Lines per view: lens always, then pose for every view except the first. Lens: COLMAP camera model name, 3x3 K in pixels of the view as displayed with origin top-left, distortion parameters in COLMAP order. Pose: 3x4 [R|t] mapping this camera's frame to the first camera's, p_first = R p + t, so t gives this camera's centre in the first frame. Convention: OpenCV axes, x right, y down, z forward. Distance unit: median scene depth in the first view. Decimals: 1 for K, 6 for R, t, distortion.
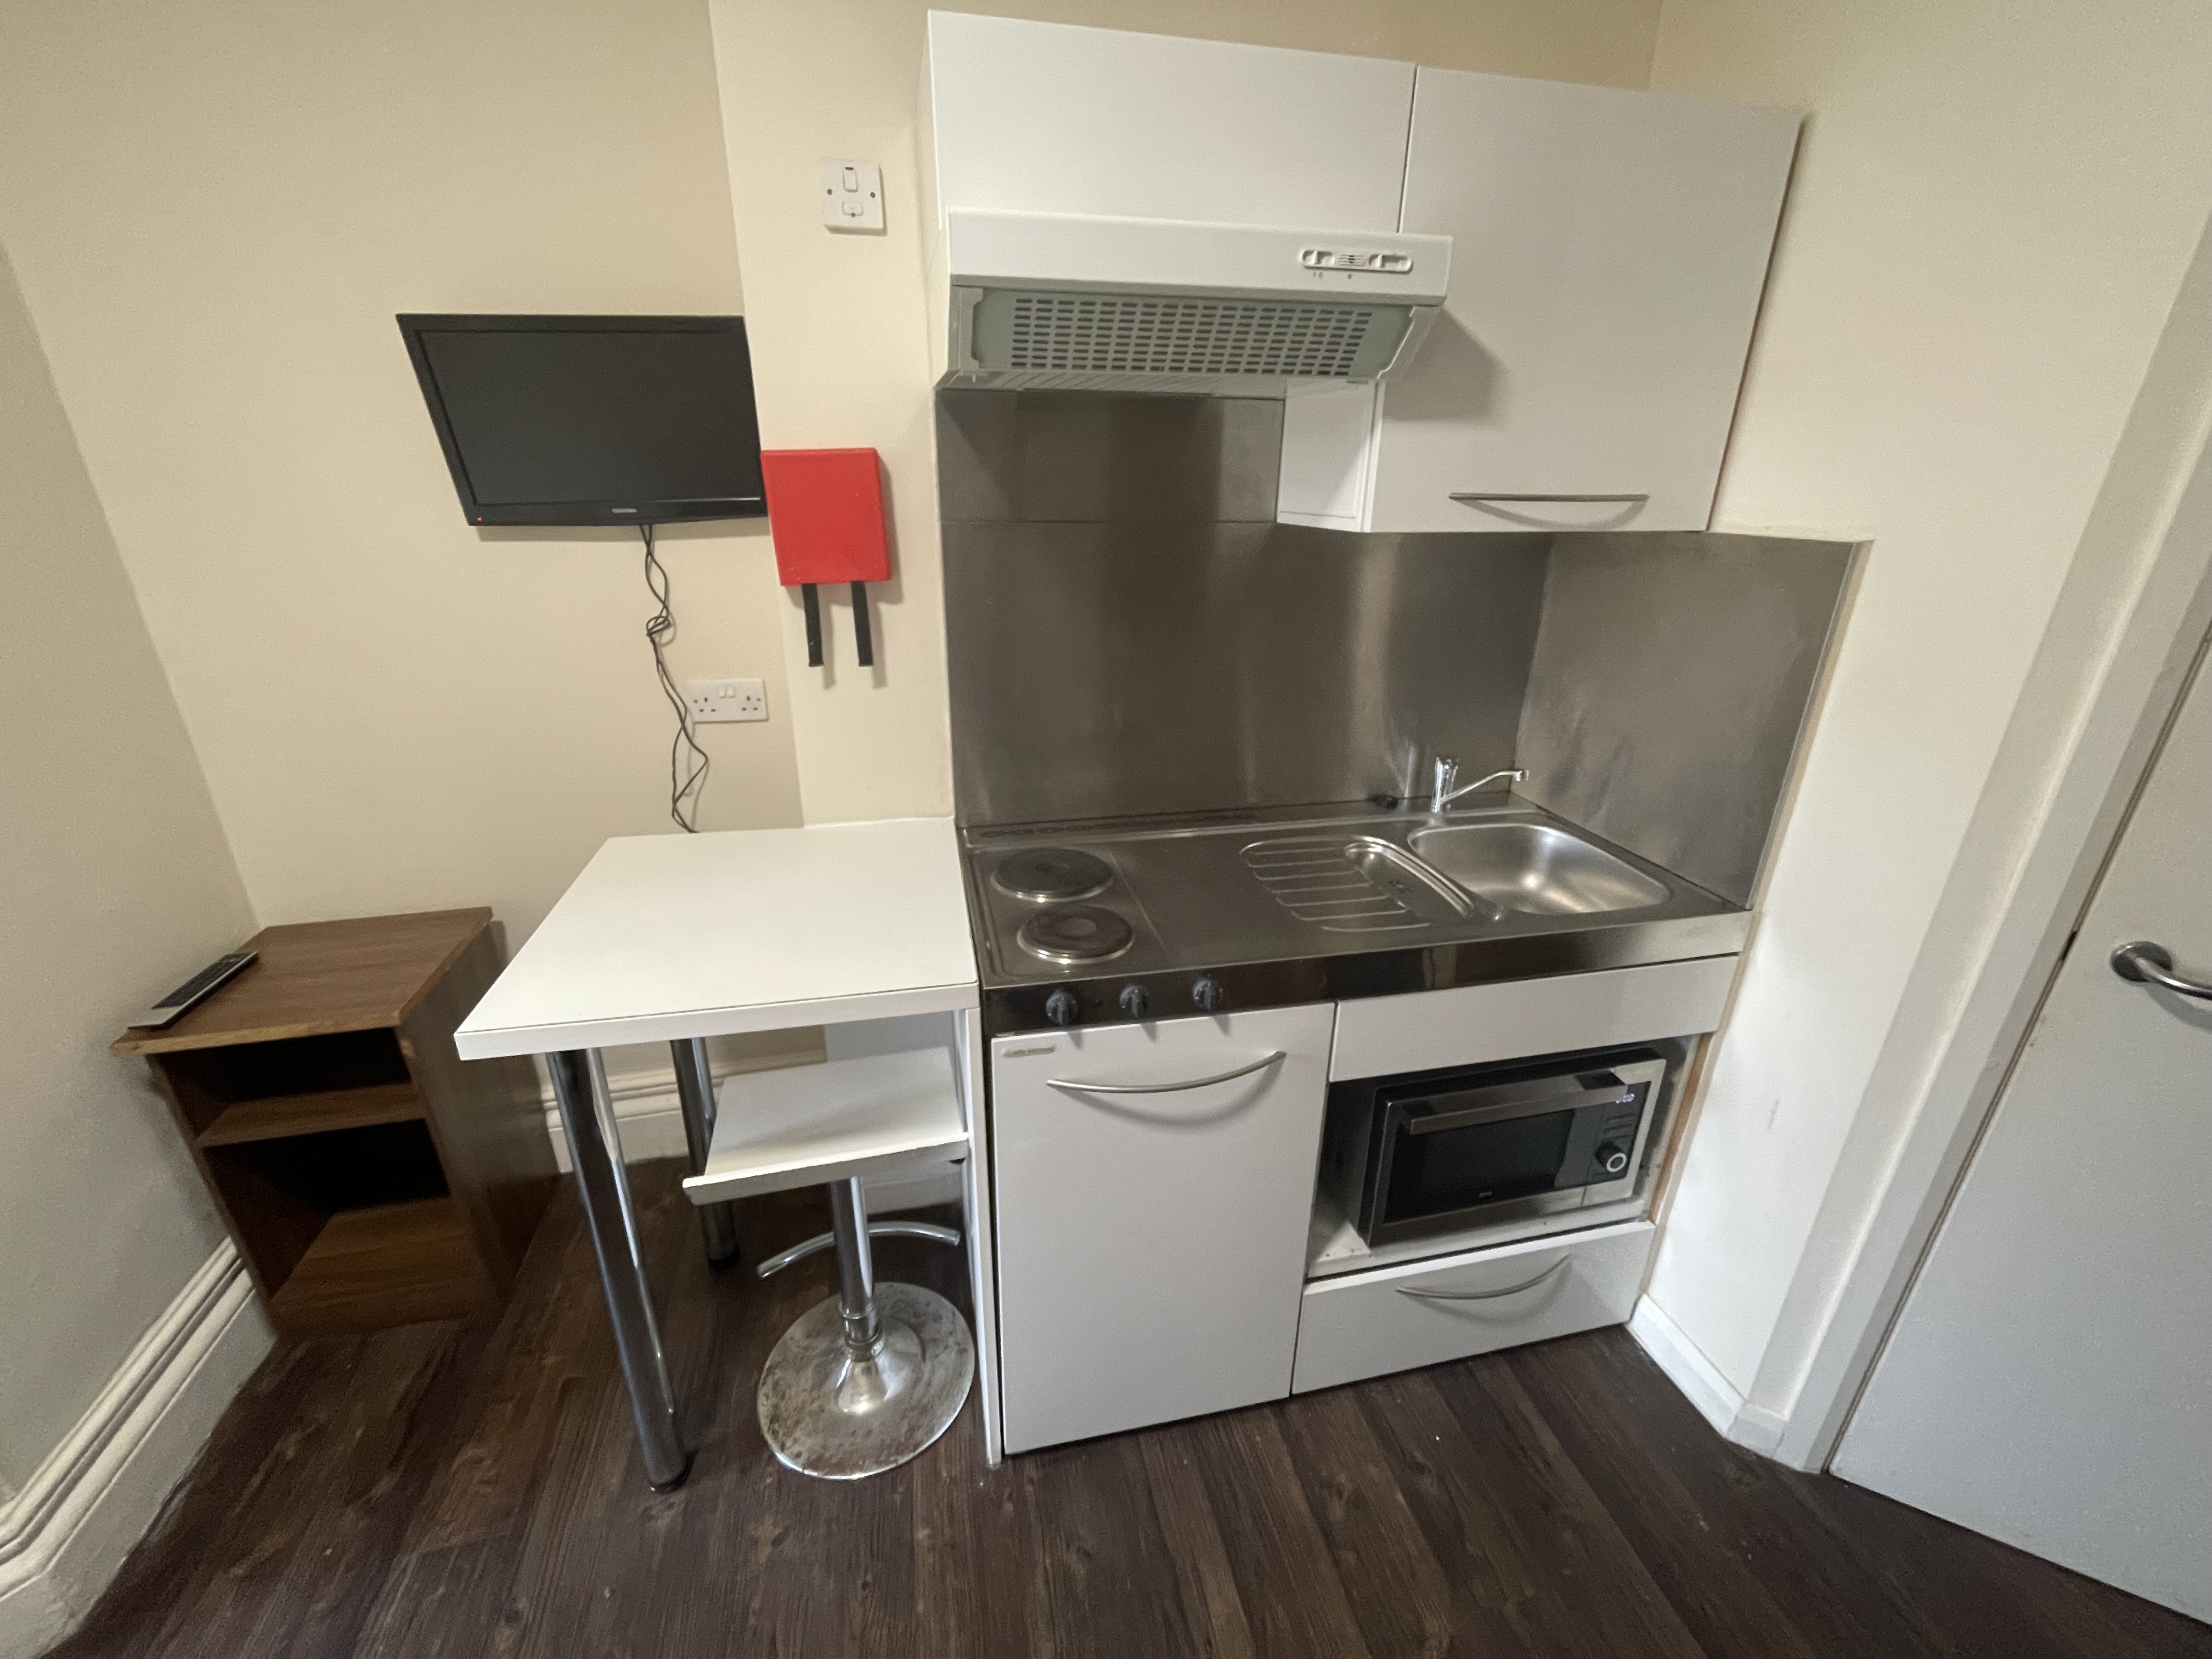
lens RADIAL K [[903.2, 0, 1105.2], [0, 903.2, 822.1], [0, 0, 1]] dist [-0.002856, 0.000453]
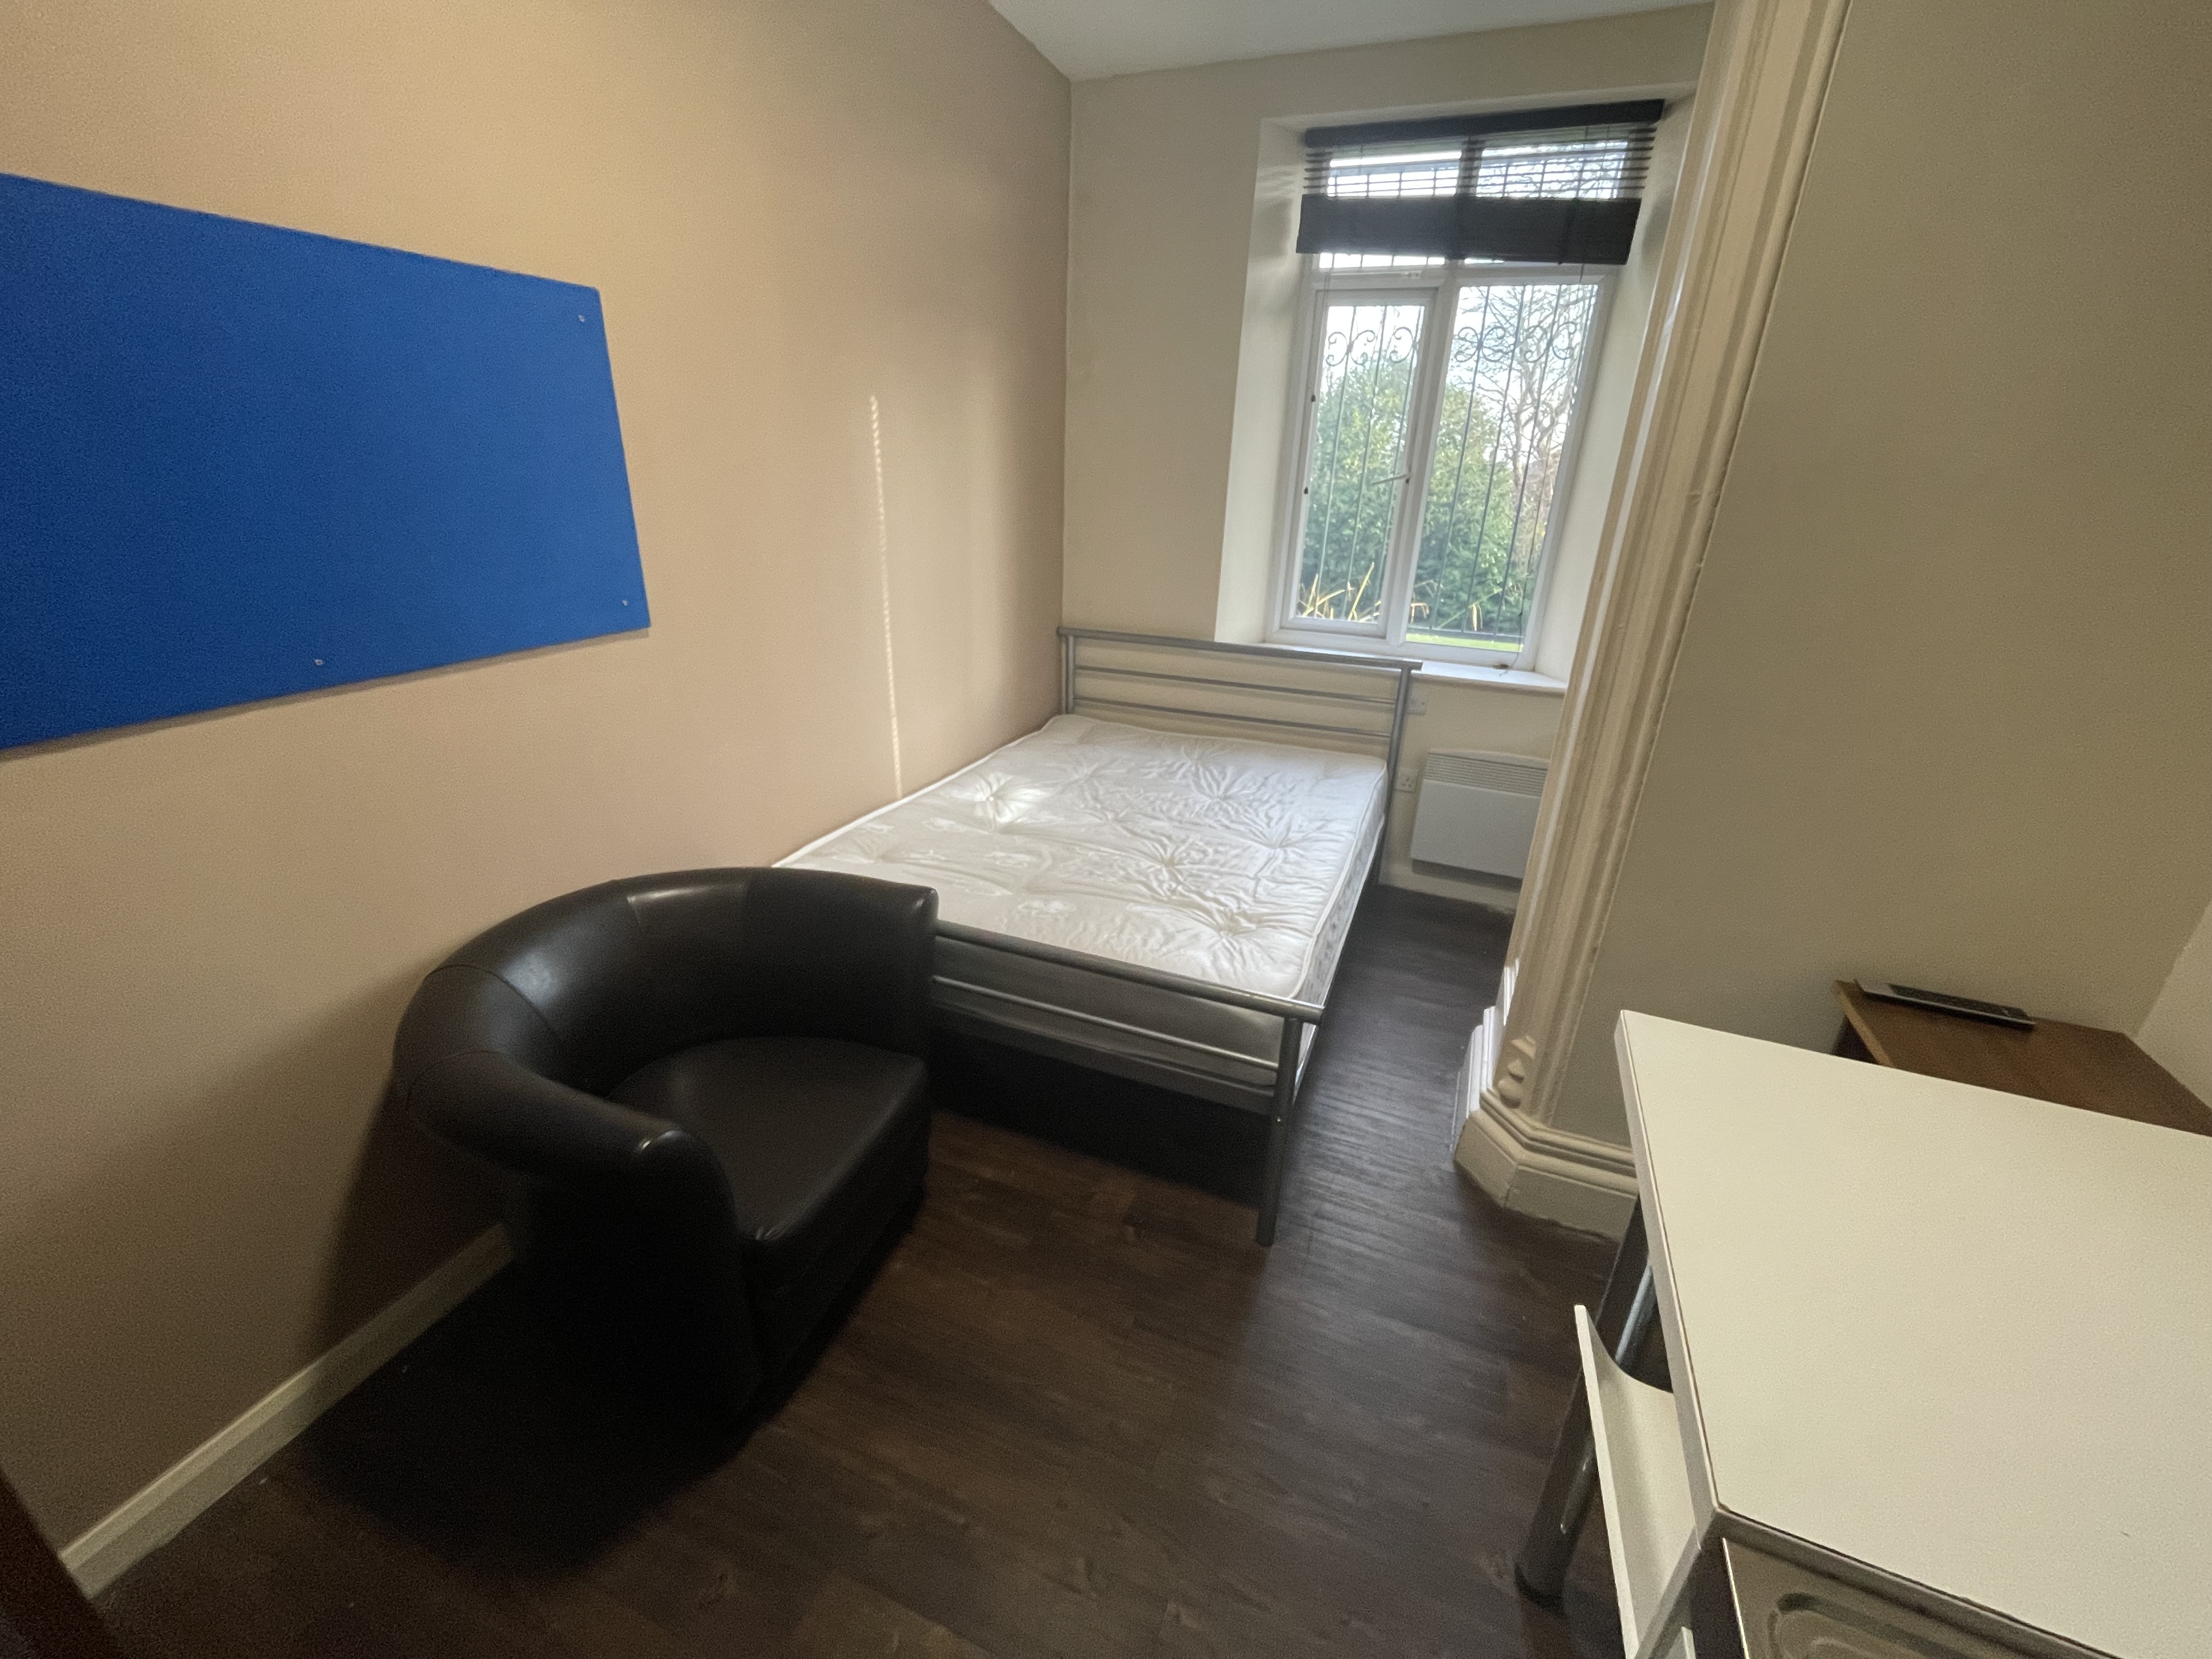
lens RADIAL K [[903.2, 0, 1106.3], [0, 903.2, 825.5], [0, 0, 1]] dist [-0.002856, 0.000453]
pose [[-0.571204, 0.281627, -0.770981, 0.256029], [-0.337480, 0.775648, 0.533364, -0.205179], [0.748220, 0.564850, -0.348010, 0.597406]]
